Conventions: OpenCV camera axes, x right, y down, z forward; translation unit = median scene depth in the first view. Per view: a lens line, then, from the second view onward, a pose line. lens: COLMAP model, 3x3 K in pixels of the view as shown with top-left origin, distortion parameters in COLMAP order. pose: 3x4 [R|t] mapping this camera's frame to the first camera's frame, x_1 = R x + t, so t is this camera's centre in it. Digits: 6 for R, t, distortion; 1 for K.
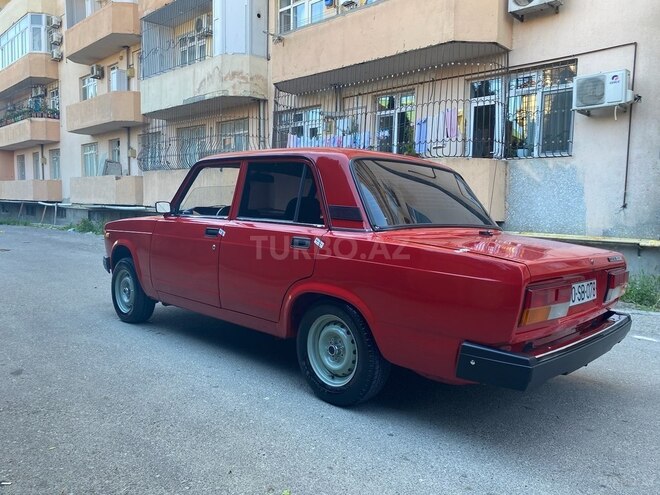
lens RADIAL K [[506.5, 0, 345.9], [0, 506.5, 242.0], [0, 0, 1]] dist [0.005722, 0.001159]
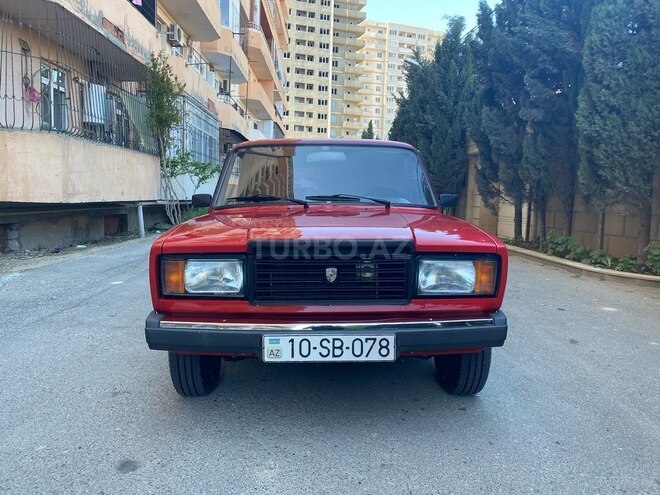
lens RADIAL K [[498.5, 0, 330.0], [0, 498.5, 247.5], [0, 0, 1]] dist [0.011372, 0.001476]
pose [[-0.702449, -0.109918, 0.703195, -0.324235], [0.010165, 0.986352, 0.164334, -0.050954], [-0.711661, 0.122584, -0.691745, 0.680610]]
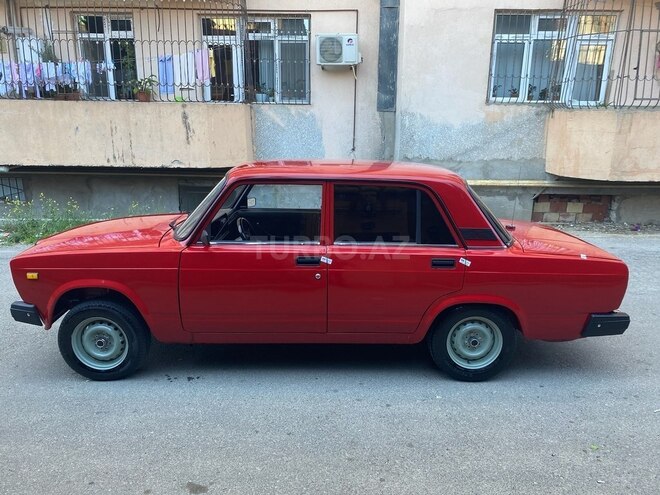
lens RADIAL K [[500.2, 0, 343.4], [0, 500.2, 248.5], [0, 0, 1]] dist [0.000397, -0.000299]
pose [[0.717225, -0.185629, 0.671662, -0.289493], [0.052236, 0.975476, 0.213816, -0.082077], [-0.694881, -0.118269, 0.709333, 0.101010]]
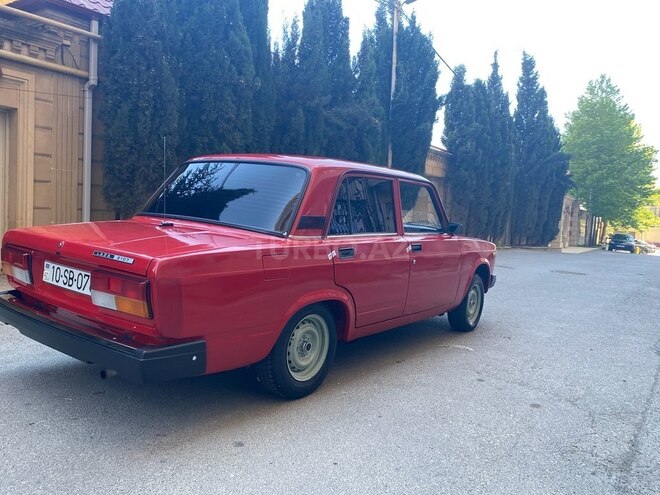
lens RADIAL K [[511.6, 0, 330.0], [0, 511.6, 247.5], [0, 0, 1]] dist [0.004958, -0.000023]
pose [[0.113663, 0.046508, -0.992430, 0.386758], [-0.122771, 0.991905, 0.032423, -0.013020], [0.985905, 0.118156, 0.118452, 0.356359]]
